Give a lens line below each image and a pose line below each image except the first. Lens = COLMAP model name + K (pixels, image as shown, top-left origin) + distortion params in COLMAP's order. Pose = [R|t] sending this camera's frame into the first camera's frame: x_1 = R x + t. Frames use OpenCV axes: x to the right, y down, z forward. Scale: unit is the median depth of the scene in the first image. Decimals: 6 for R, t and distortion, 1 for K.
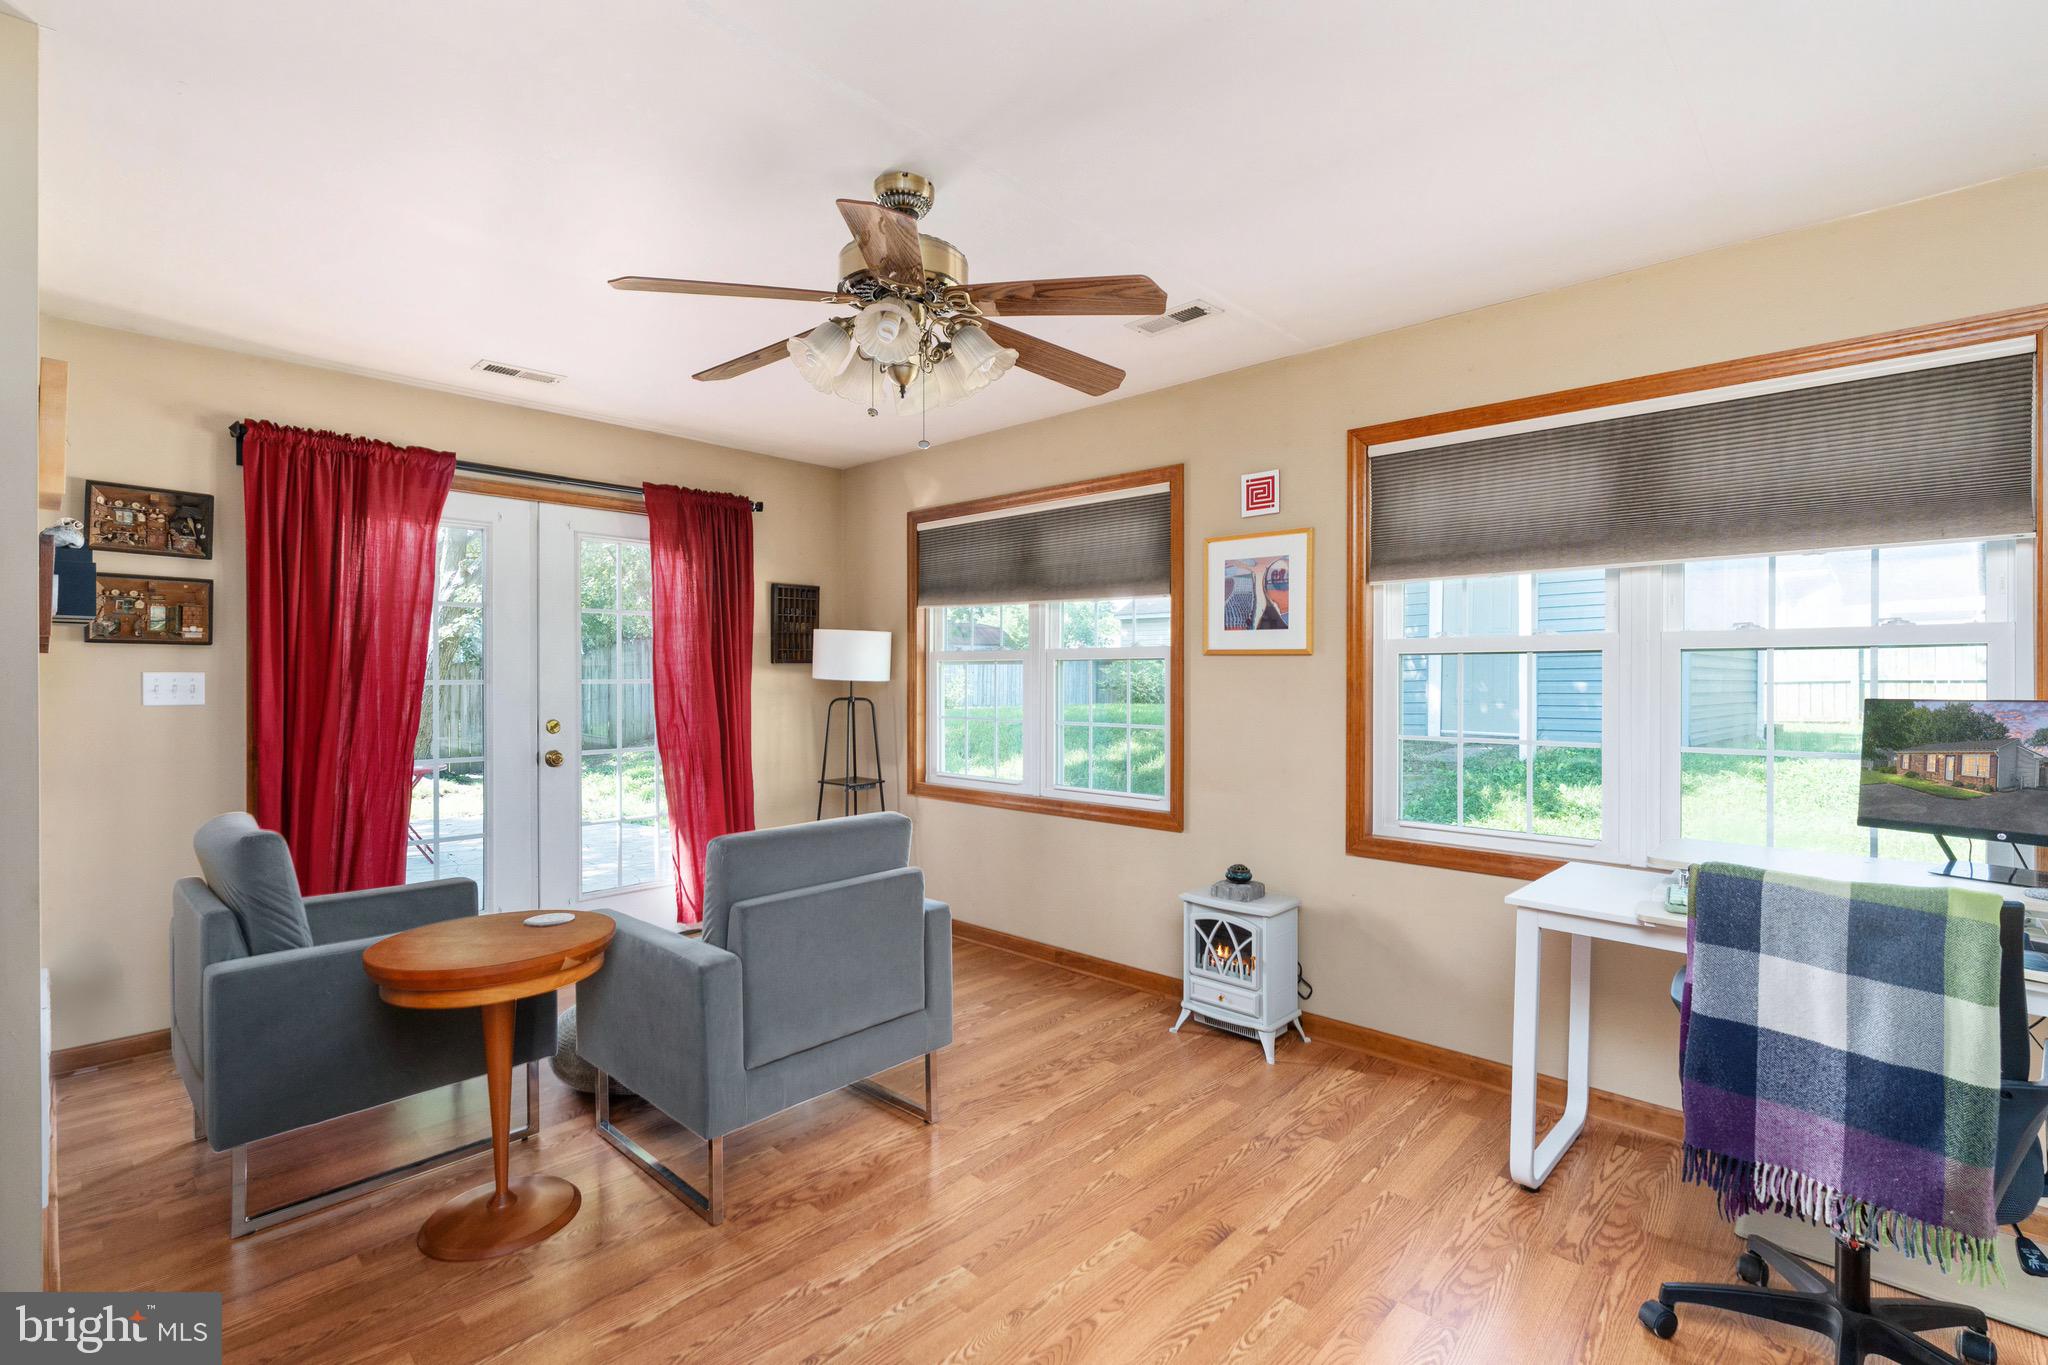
lens RADIAL K [[924.8, 0, 1024.0], [0, 924.8, 682.5], [0, 0, 1]] dist [-0.002927, 0.000818]
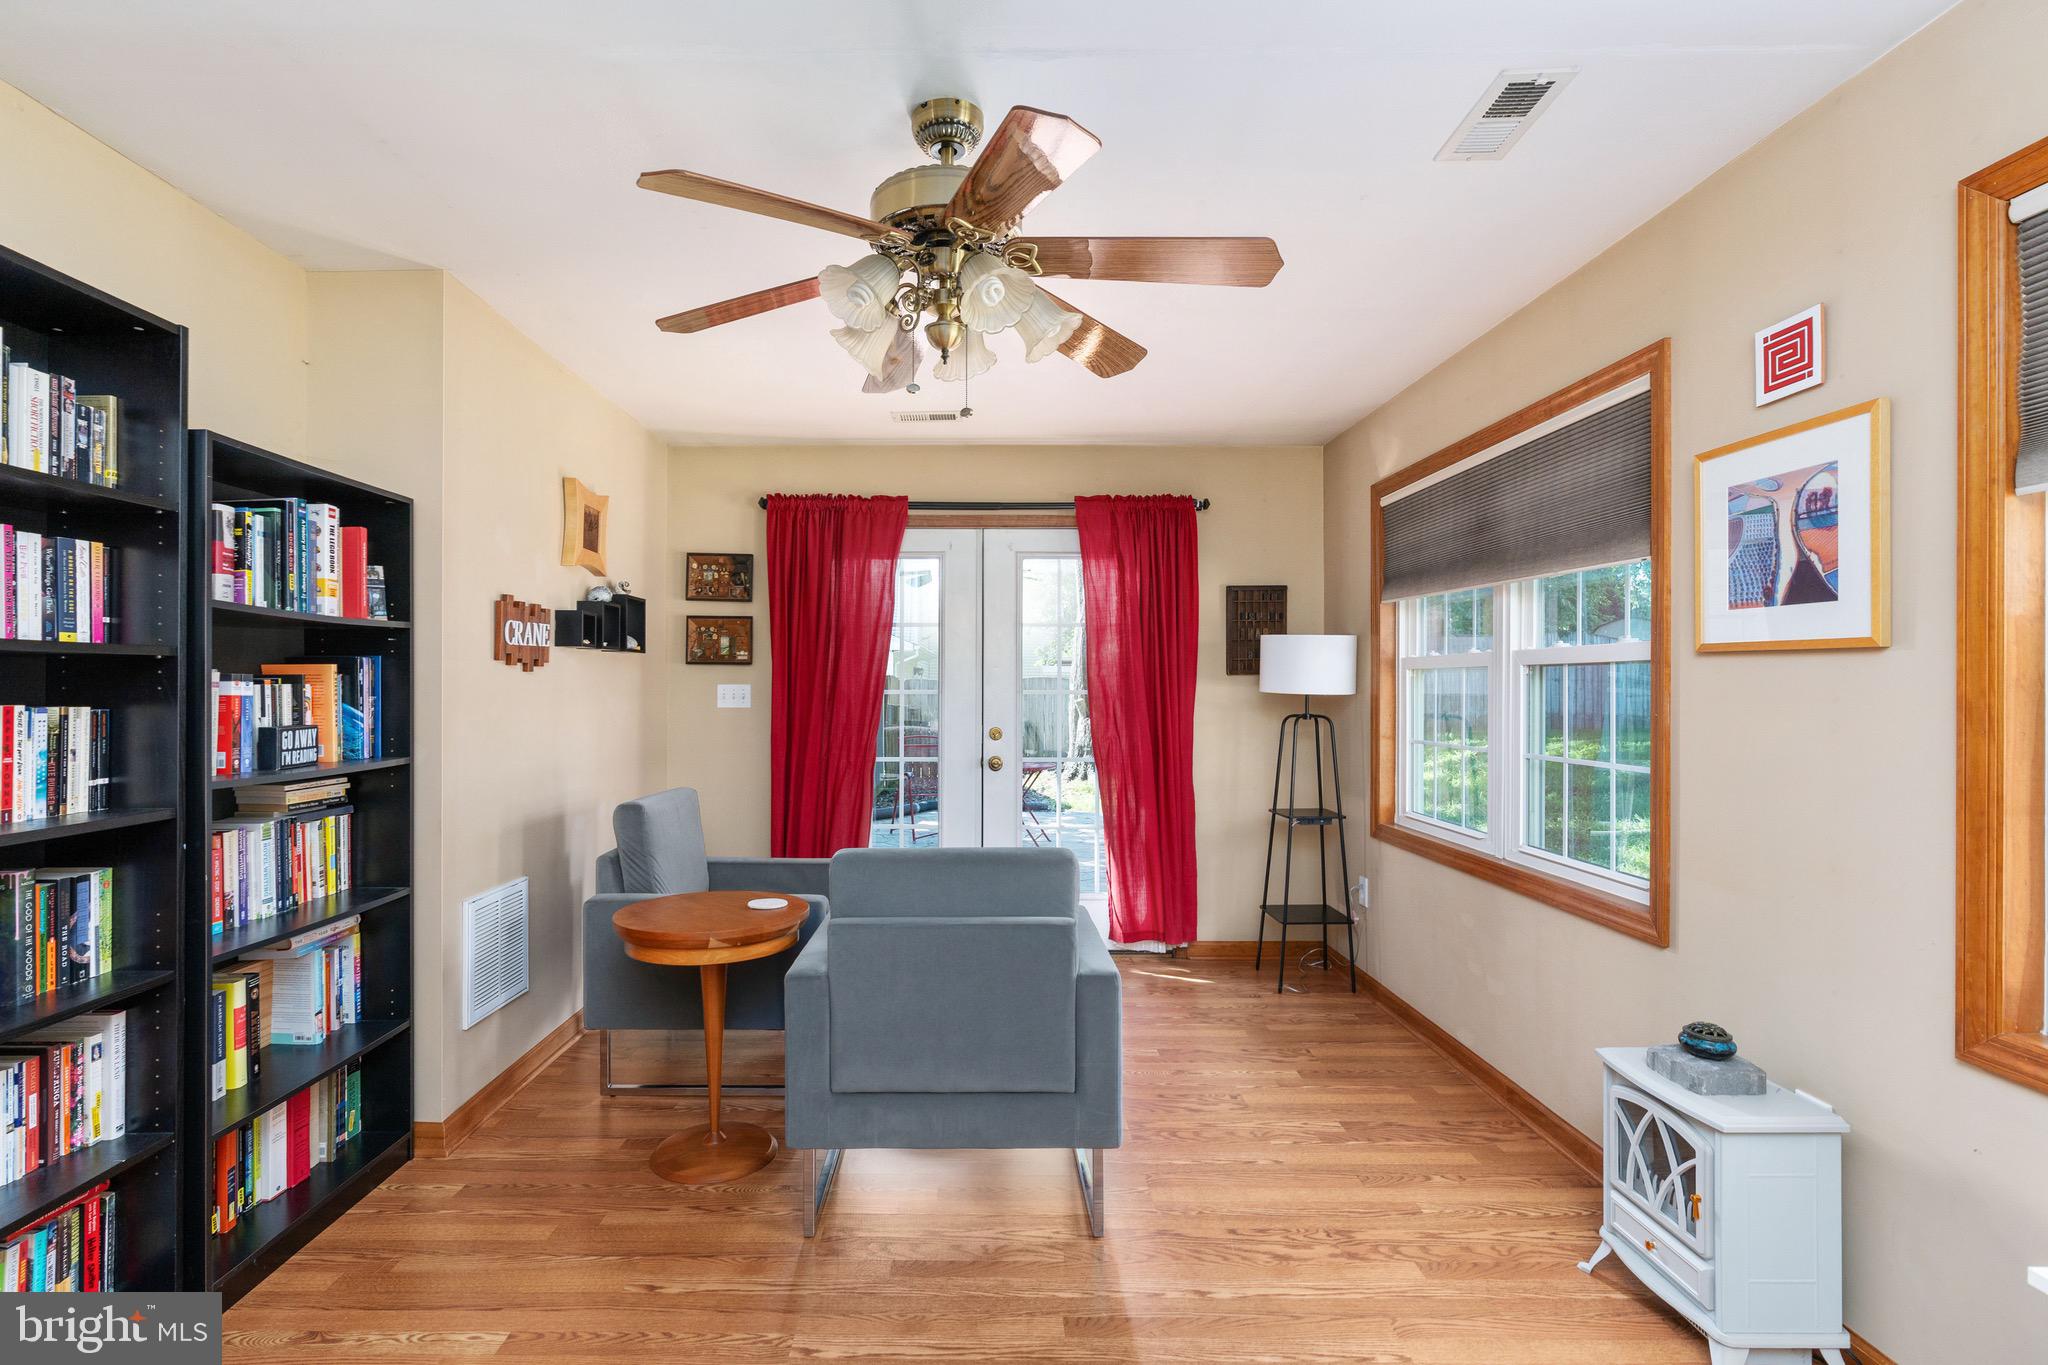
lens RADIAL K [[948.0, 0, 1016.7], [0, 948.0, 685.5], [0, 0, 1]] dist [-0.013965, 0.010910]
pose [[0.685076, -0.000366, -0.728471, 0.348292], [-0.007989, 0.999936, -0.008016, -0.001143], [0.728427, 0.011311, 0.685030, 0.283765]]
